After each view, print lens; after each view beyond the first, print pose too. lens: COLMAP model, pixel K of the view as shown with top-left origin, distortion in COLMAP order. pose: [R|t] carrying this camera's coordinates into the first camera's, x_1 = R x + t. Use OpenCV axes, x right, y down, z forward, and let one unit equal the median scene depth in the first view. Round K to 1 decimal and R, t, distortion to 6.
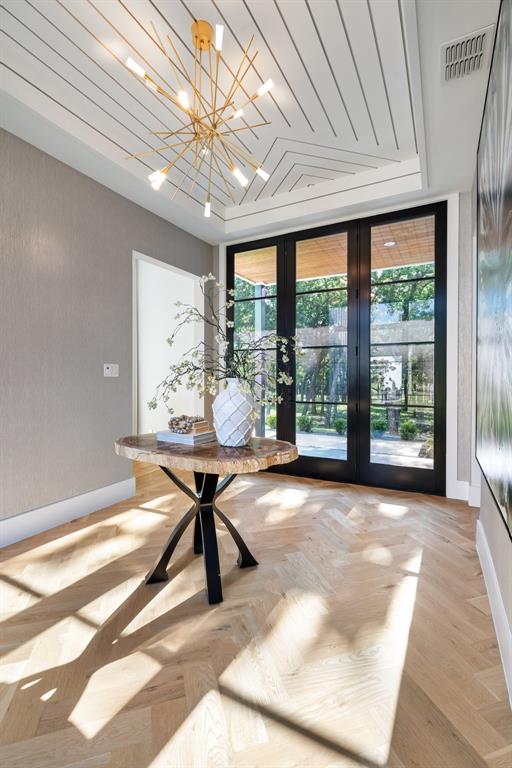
lens RADIAL K [[352.6, 0, 256.0], [0, 352.6, 384.0], [0, 0, 1]] dist [-0.001059, 0.000173]
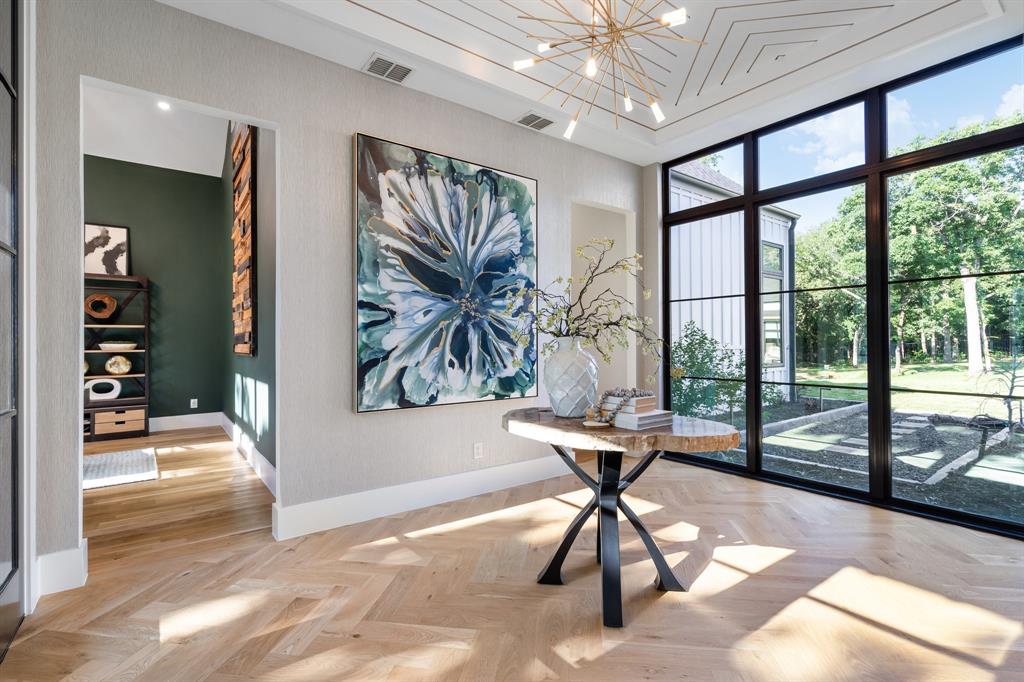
lens RADIAL K [[470.1, 0, 515.3], [0, 470.1, 343.4], [0, 0, 1]] dist [-0.001059, 0.000173]
pose [[-0.911556, 0.013767, 0.410945, -0.421342], [0.018321, 0.999807, 0.007145, -0.005790], [-0.410767, 0.014043, -0.911632, 2.194006]]
